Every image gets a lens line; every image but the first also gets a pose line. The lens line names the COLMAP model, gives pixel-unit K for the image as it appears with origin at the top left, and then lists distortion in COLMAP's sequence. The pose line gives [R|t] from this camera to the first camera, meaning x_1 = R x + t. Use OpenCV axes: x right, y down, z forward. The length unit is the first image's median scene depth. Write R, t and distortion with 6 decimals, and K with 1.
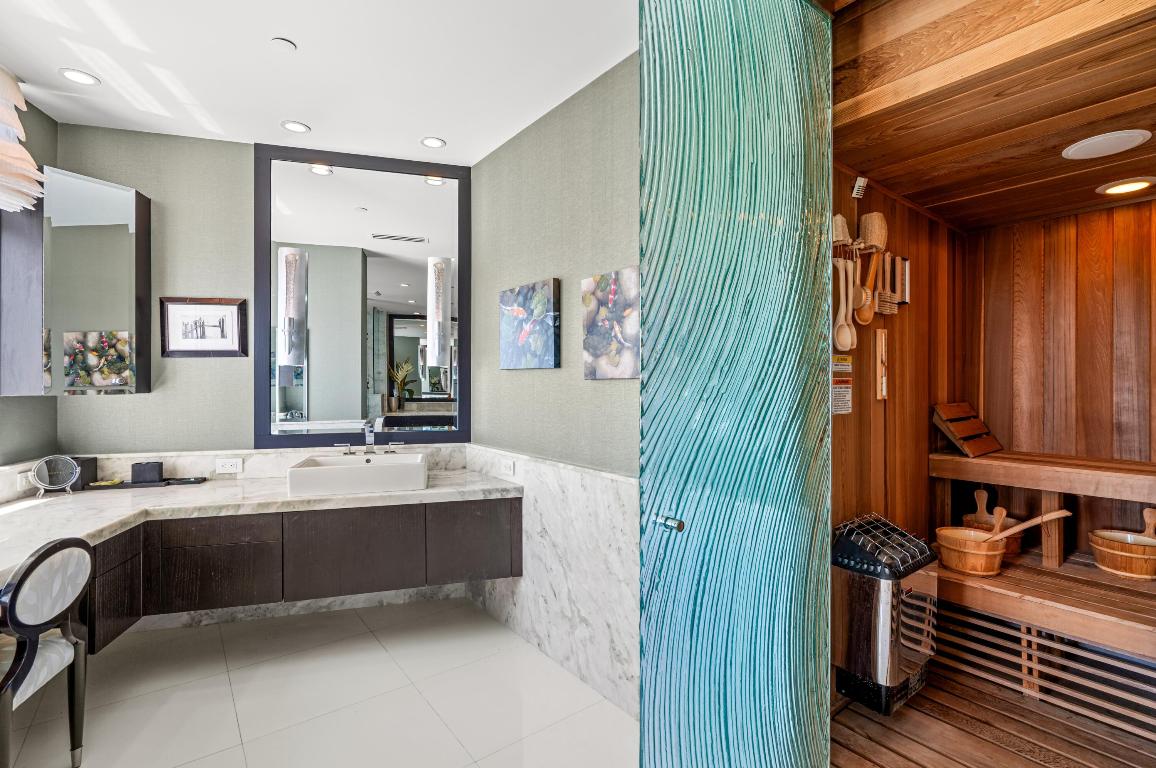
lens RADIAL K [[517.0, 0, 582.2], [0, 517.0, 383.3], [0, 0, 1]] dist [0.003804, 0.000796]
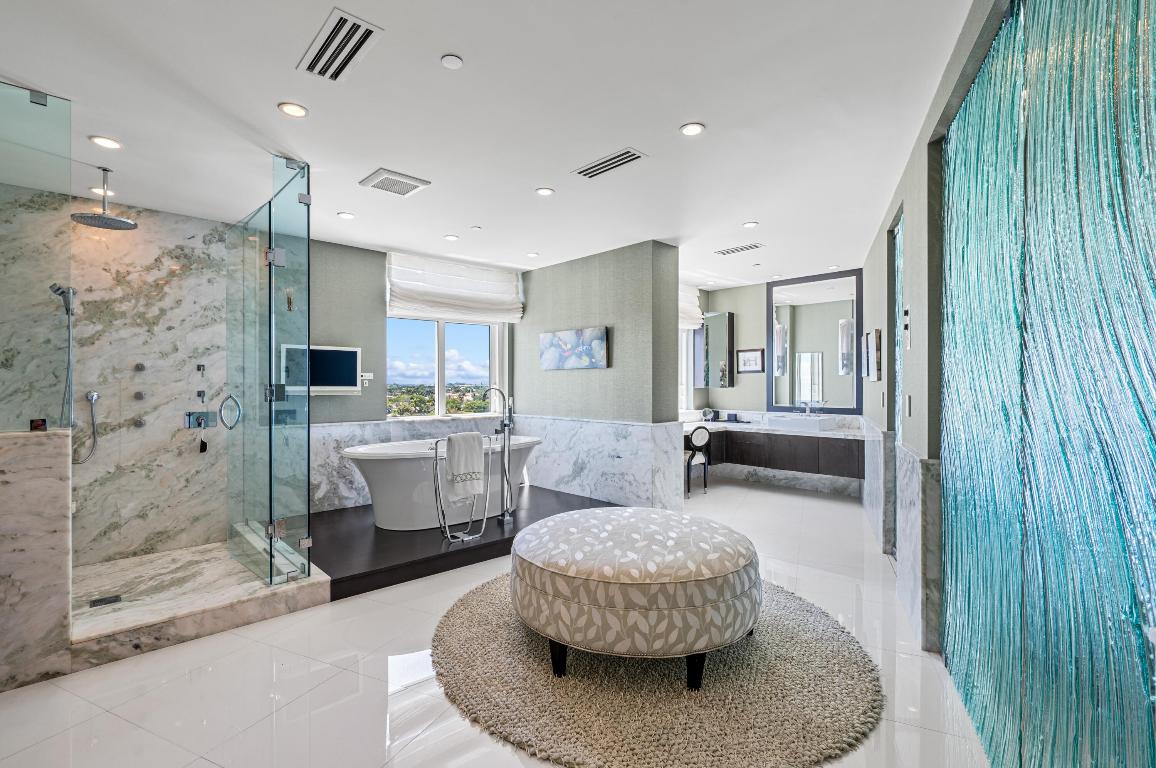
lens RADIAL K [[517.0, 0, 579.6], [0, 517.0, 385.1], [0, 0, 1]] dist [0.003804, 0.000796]
pose [[0.451013, -0.000137, -0.892517, 1.138704], [0.001040, 0.999999, 0.000372, 0.004737], [0.892517, -0.001096, 0.451013, -0.863064]]
